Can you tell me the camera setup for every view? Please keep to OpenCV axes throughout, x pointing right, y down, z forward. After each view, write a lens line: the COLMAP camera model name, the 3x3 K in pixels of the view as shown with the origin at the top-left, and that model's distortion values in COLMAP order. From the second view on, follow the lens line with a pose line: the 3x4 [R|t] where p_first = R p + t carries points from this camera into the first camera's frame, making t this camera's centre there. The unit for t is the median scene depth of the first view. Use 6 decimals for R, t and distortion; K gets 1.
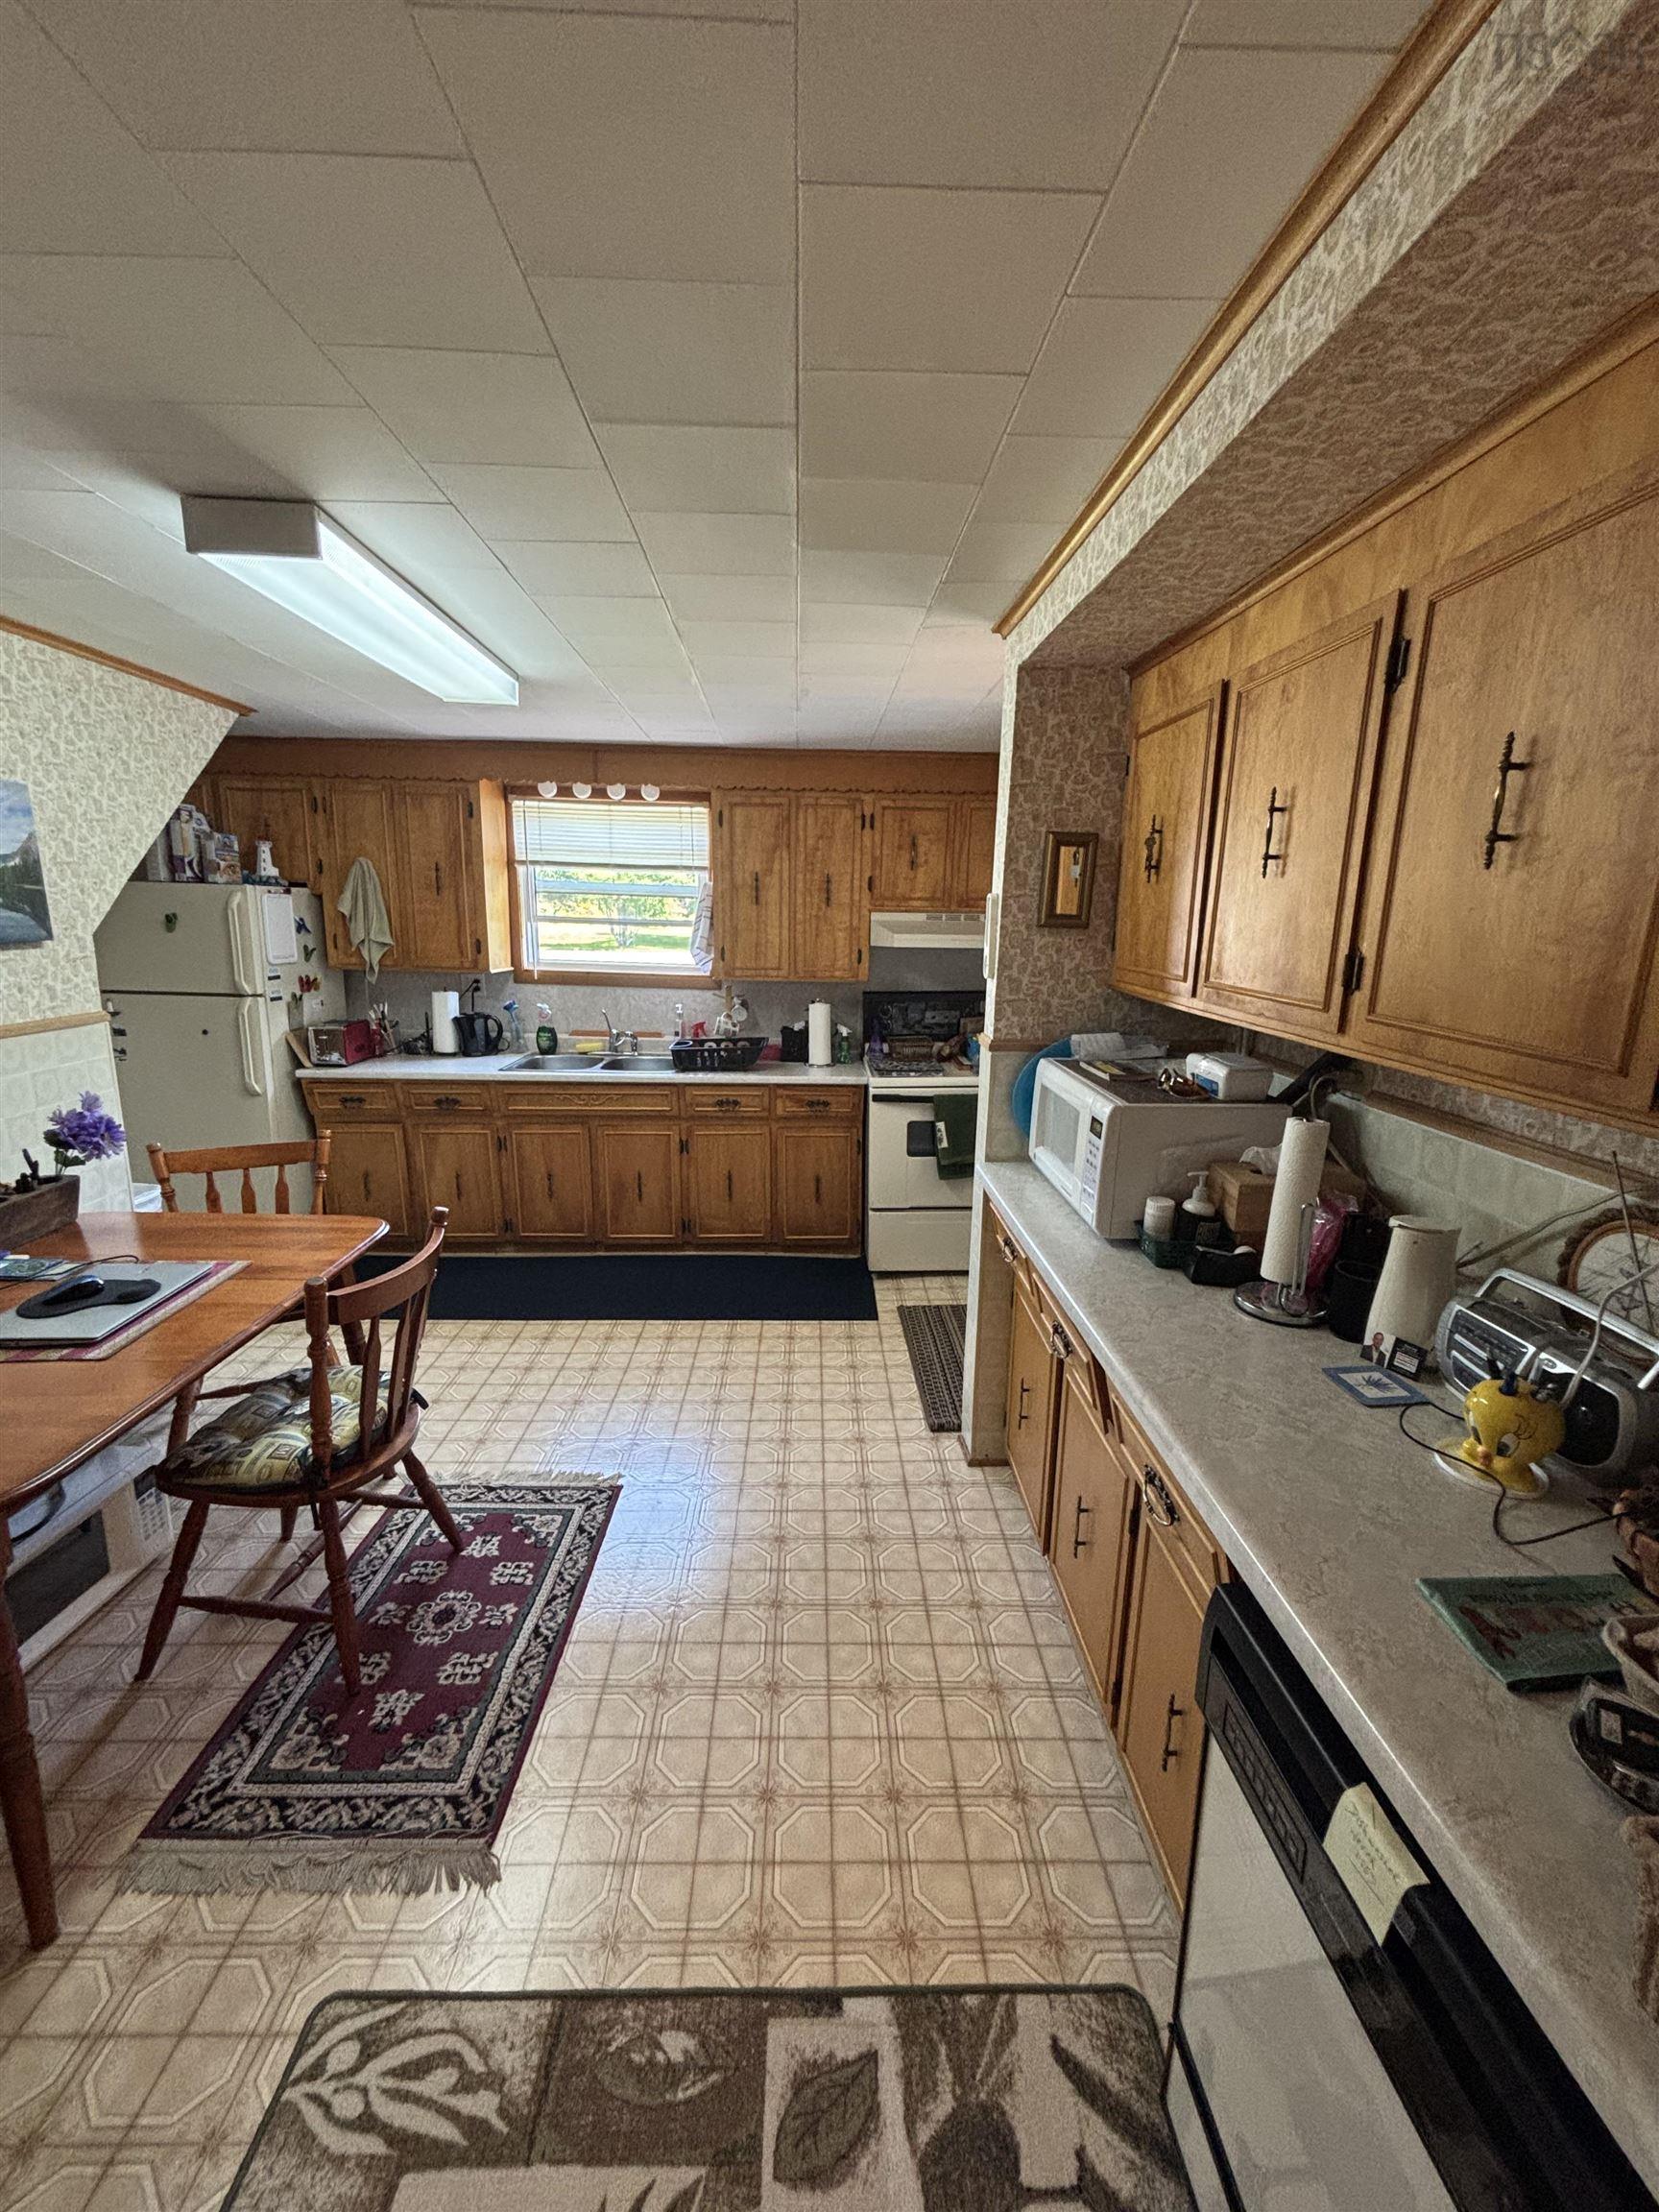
lens RADIAL K [[894.1, 0, 826.5], [0, 894.1, 1101.0], [0, 0, 1]] dist [-0.010479, 0.004178]
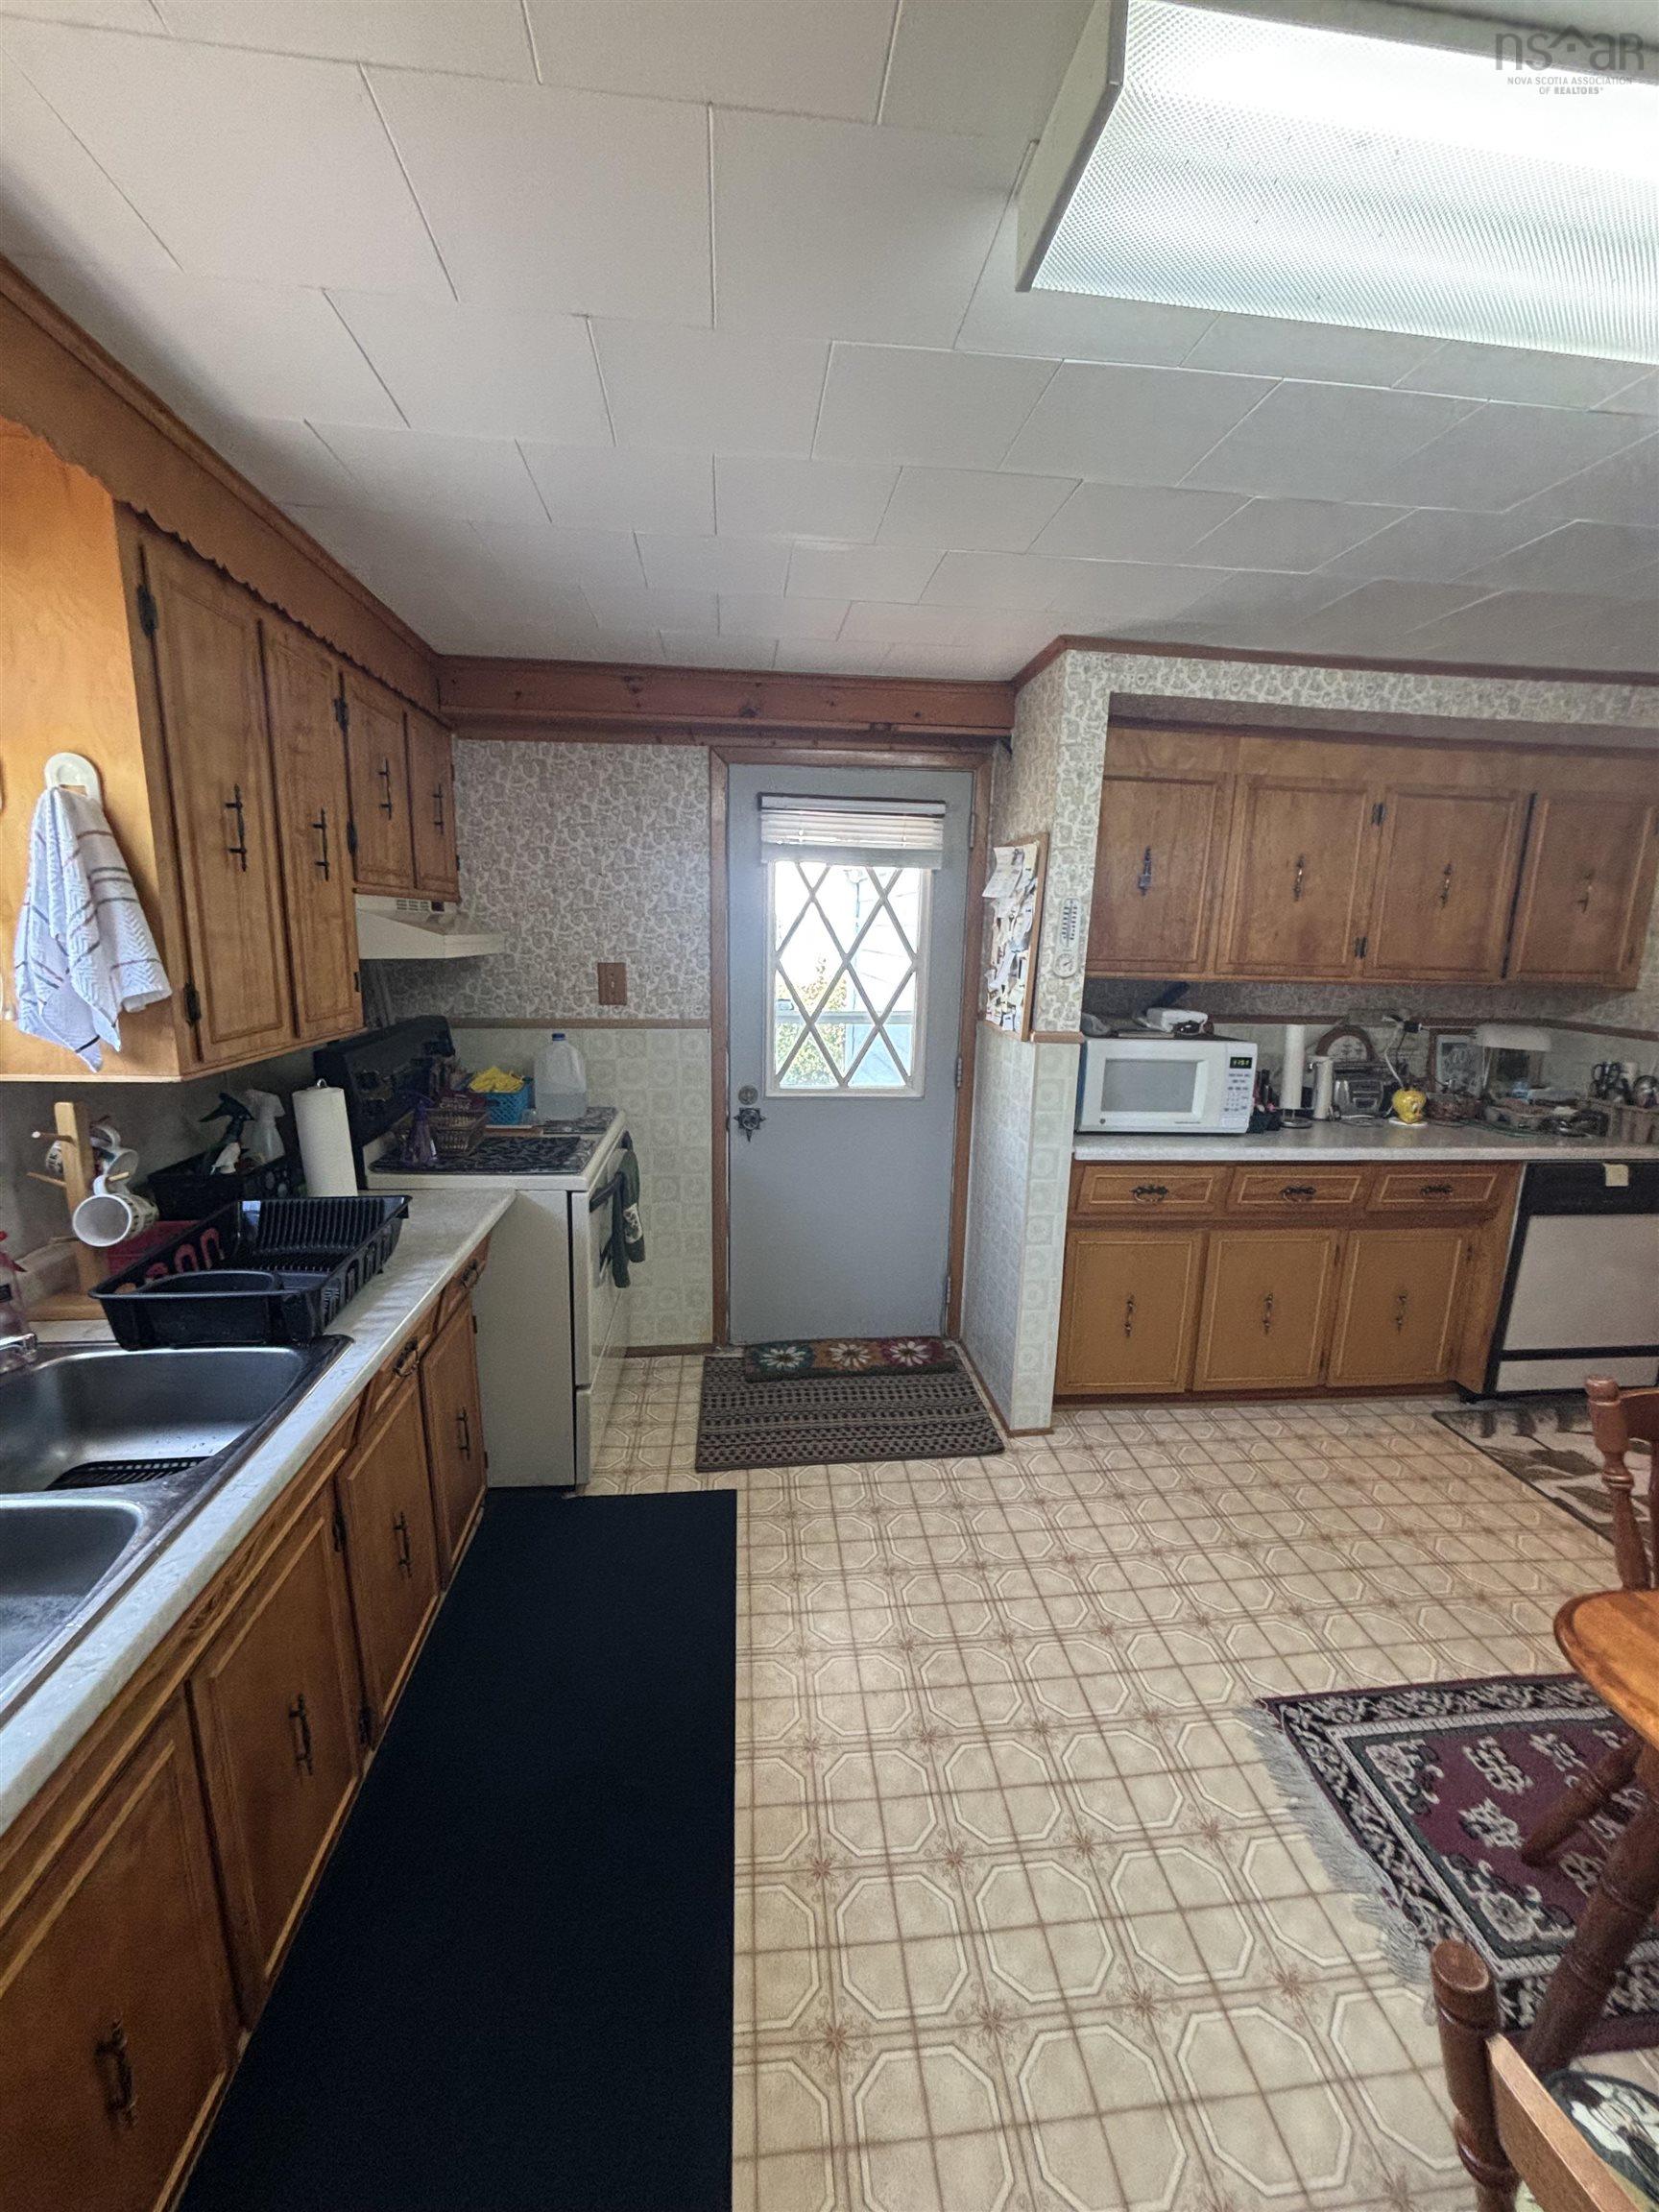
lens RADIAL K [[894.1, 0, 832.6], [0, 894.1, 1109.3], [0, 0, 1]] dist [-0.010479, 0.004178]
pose [[-0.078182, -0.210186, 0.974530, -0.876260], [0.194237, 0.955578, 0.221681, -0.279716], [-0.977834, 0.206622, -0.033883, 1.372007]]
